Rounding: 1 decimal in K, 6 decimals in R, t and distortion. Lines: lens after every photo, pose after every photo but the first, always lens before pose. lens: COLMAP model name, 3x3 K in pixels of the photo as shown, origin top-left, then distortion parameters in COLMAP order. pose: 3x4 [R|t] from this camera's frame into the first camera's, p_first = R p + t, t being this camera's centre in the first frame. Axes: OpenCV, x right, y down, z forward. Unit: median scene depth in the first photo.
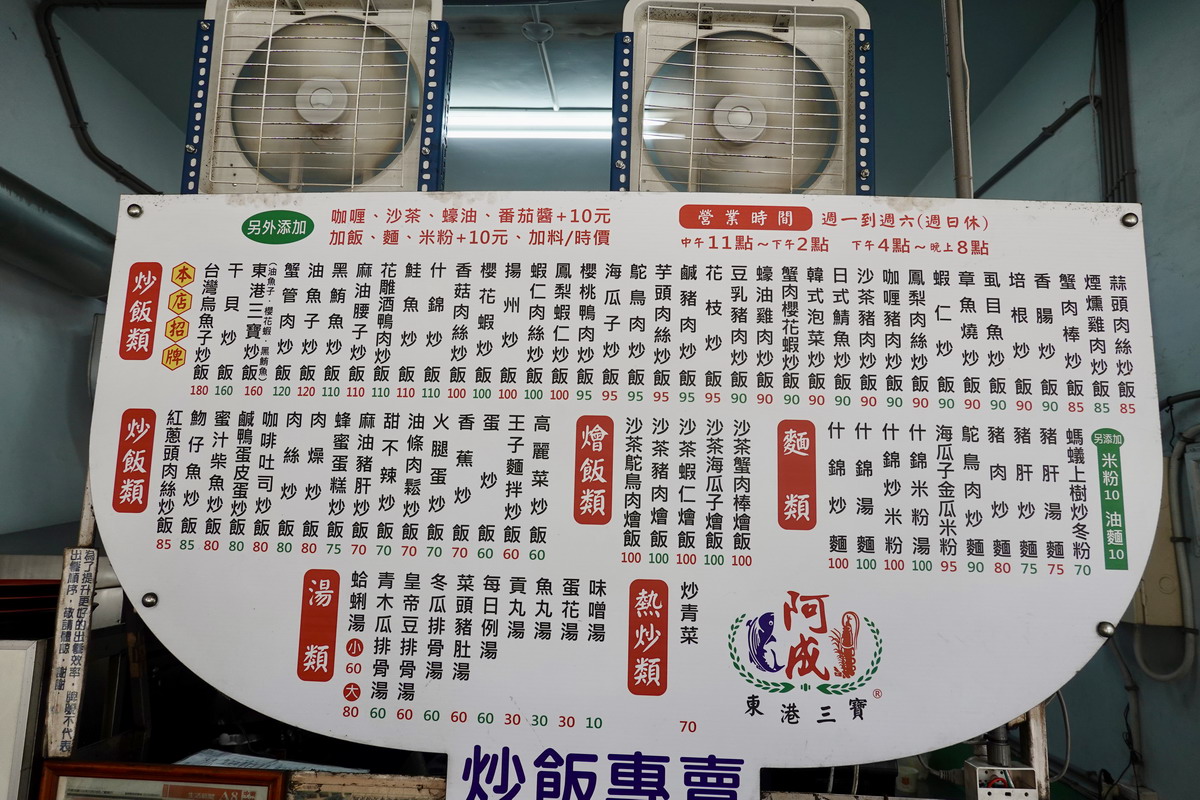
lens RADIAL K [[832.0, 0, 601.9], [0, 832.0, 398.5], [0, 0, 1]] dist [0.014371, 0.013276]
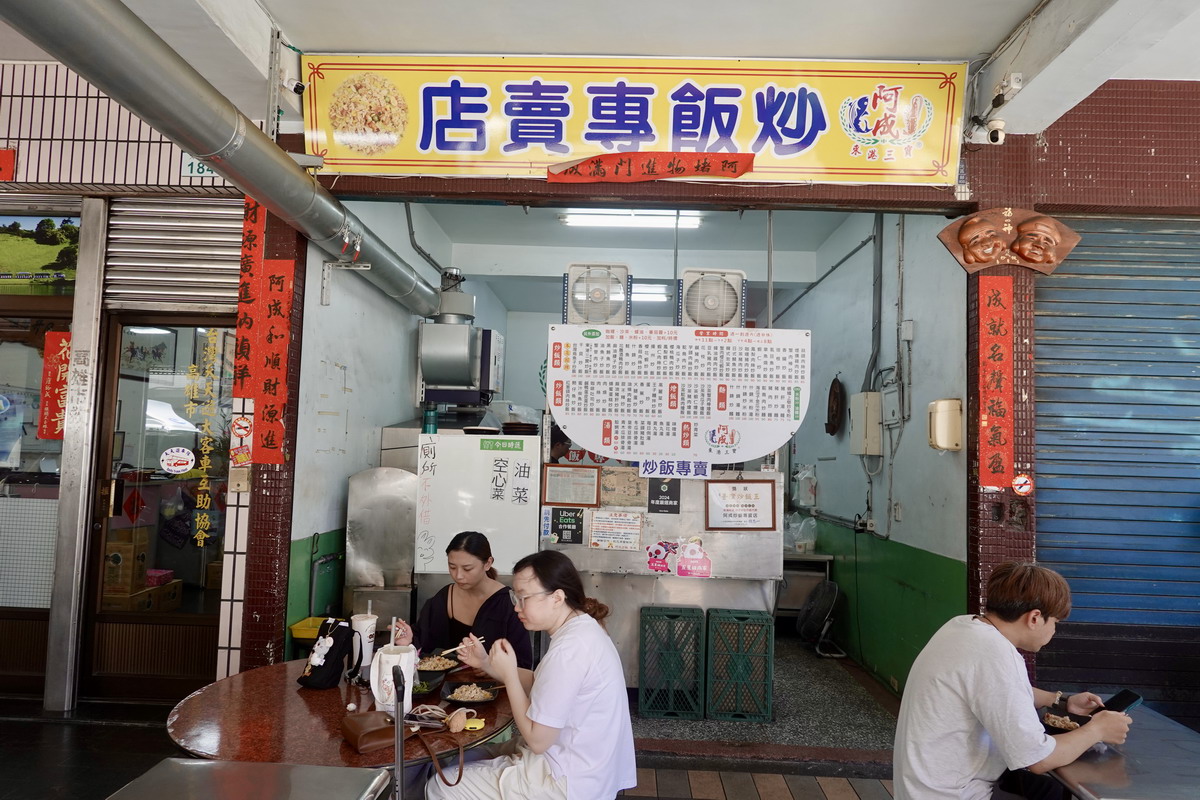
lens RADIAL K [[832.0, 0, 596.5], [0, 832.0, 399.0], [0, 0, 1]] dist [0.014371, 0.013276]
pose [[0.999902, 0.004669, -0.013217, -0.331091], [-0.003428, 0.995712, 0.092442, -0.276847], [0.013592, -0.092387, 0.995630, -3.075314]]
